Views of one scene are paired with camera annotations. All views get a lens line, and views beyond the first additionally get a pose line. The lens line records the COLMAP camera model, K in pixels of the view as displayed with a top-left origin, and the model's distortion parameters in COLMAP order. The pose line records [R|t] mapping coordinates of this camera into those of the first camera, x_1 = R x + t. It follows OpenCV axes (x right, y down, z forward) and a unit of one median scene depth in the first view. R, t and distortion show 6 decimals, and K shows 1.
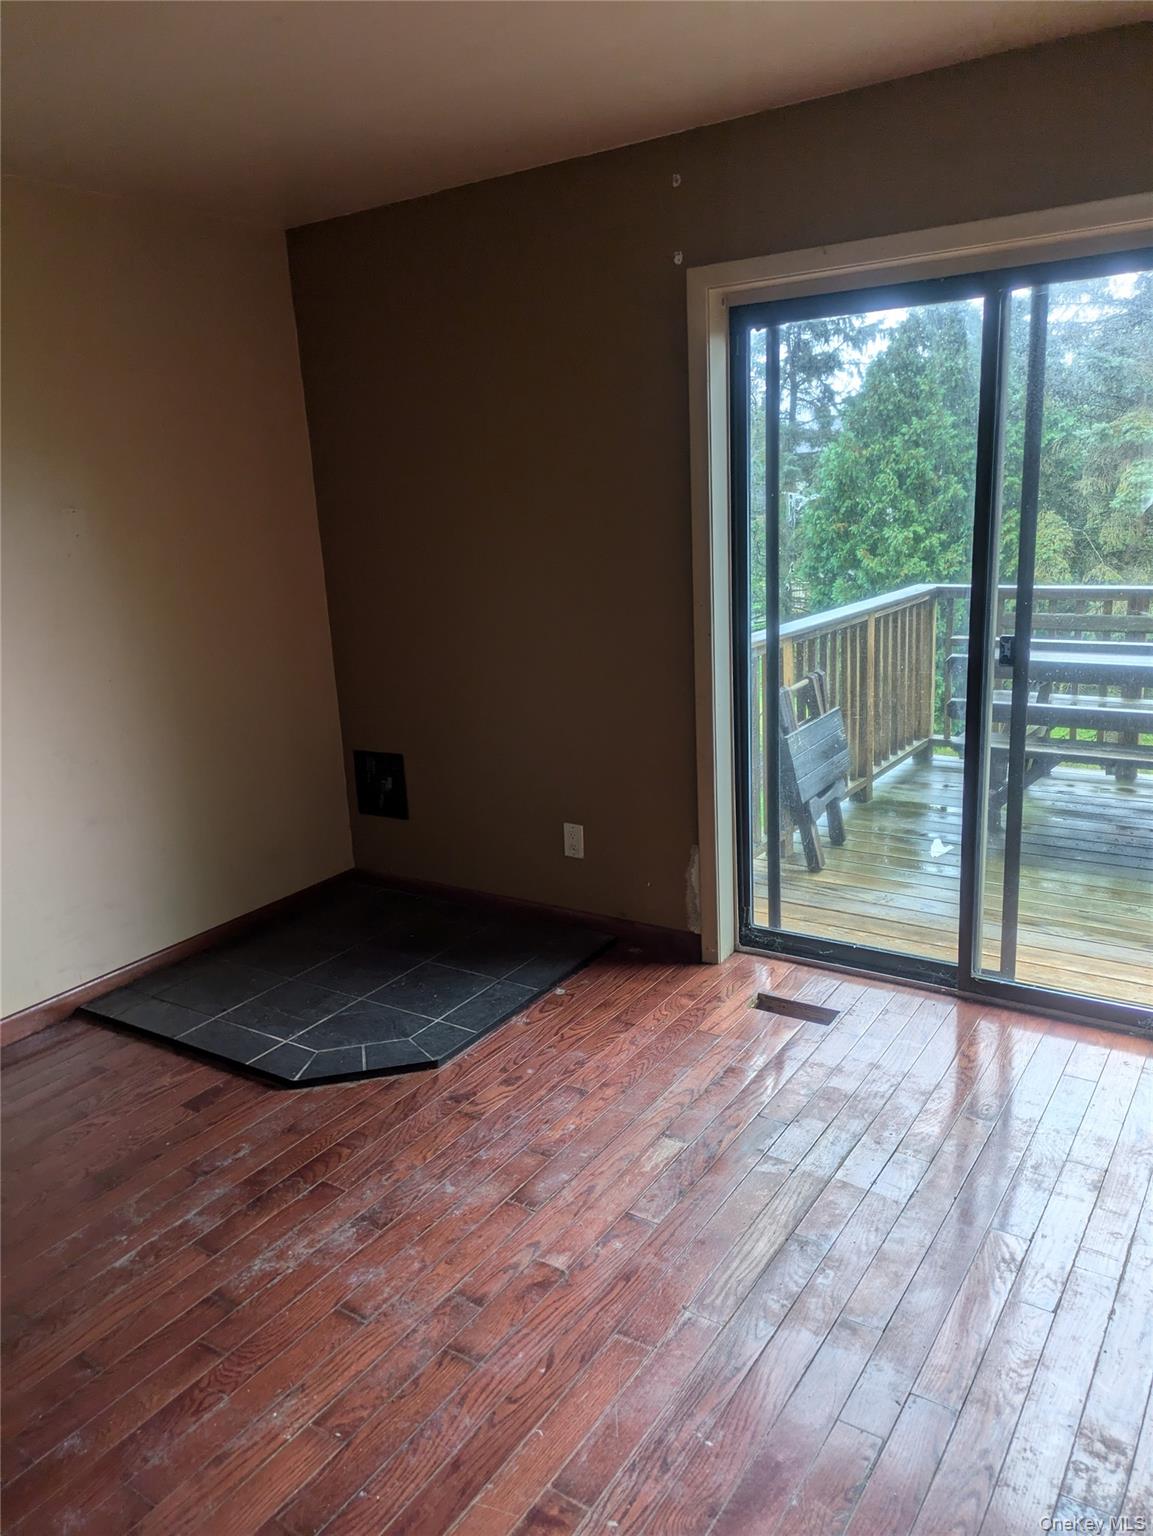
lens RADIAL K [[1127.7, 0, 569.1], [0, 1127.7, 796.7], [0, 0, 1]] dist [0.051794, -0.055570]
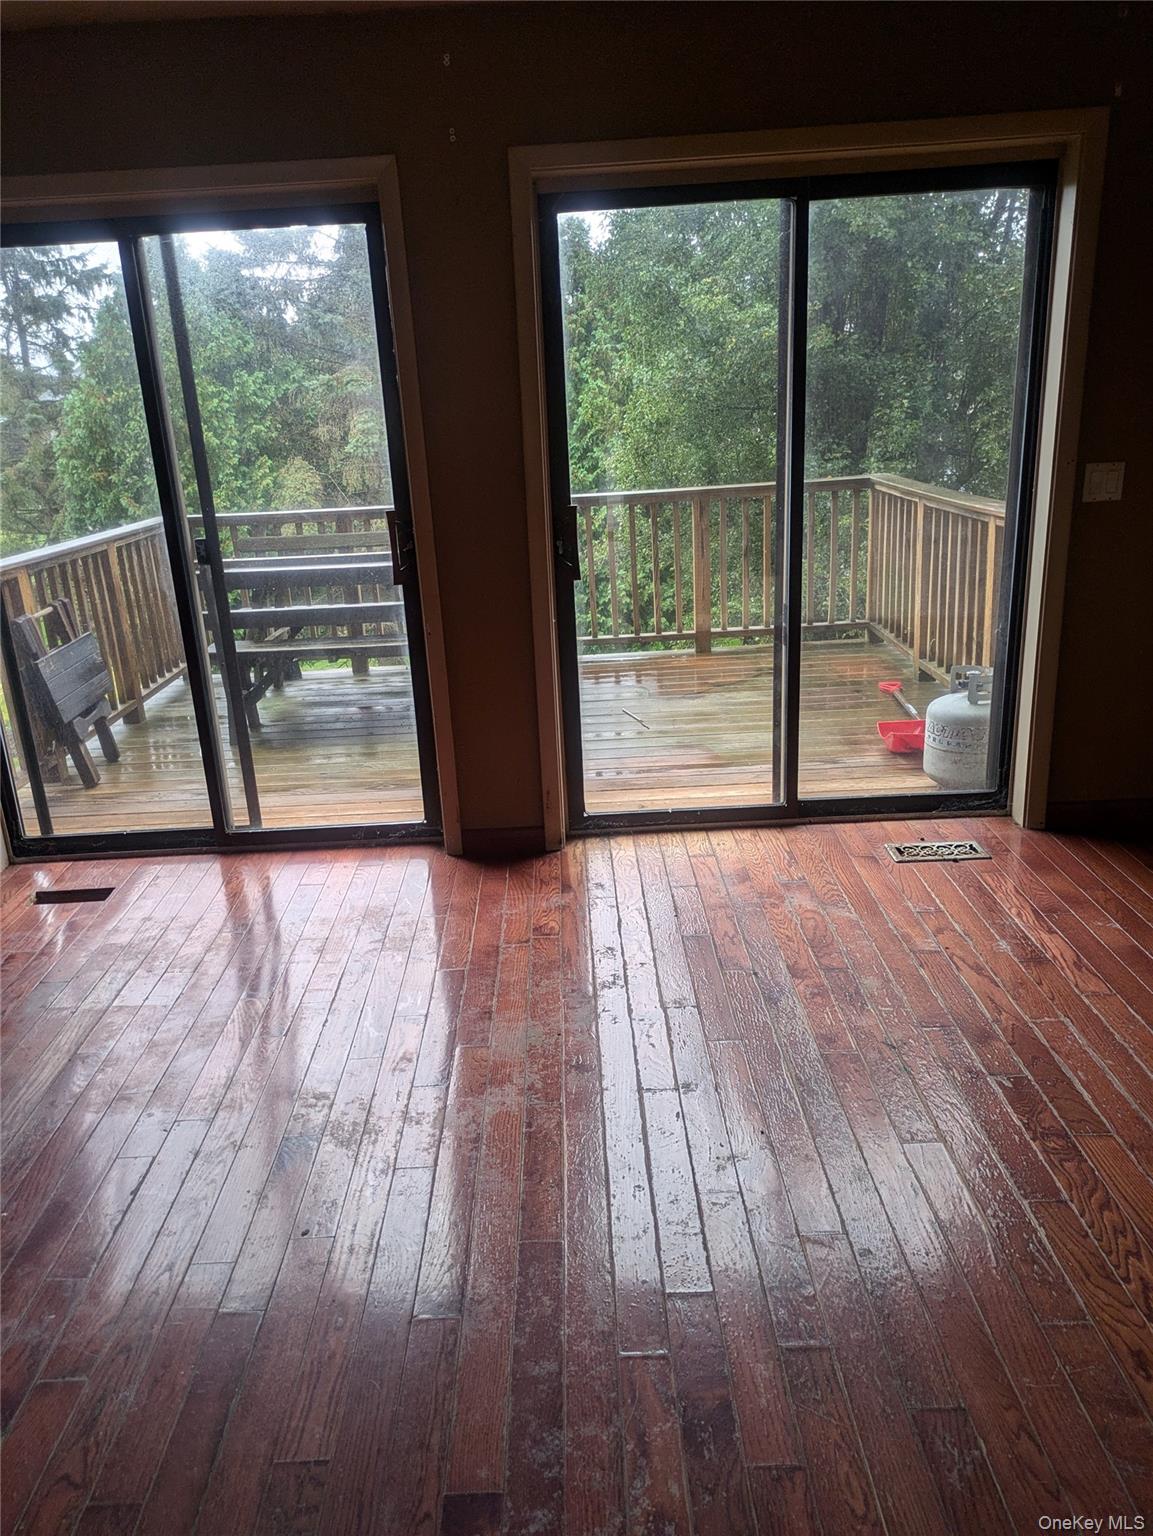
lens RADIAL K [[1127.9, 0, 553.5], [0, 1127.9, 790.6], [0, 0, 1]] dist [0.043825, -0.050298]
pose [[0.834555, -0.175046, 0.522376, 0.023635], [0.158467, 0.984381, 0.076692, 0.055404], [-0.527641, 0.018776, 0.849260, -0.119637]]
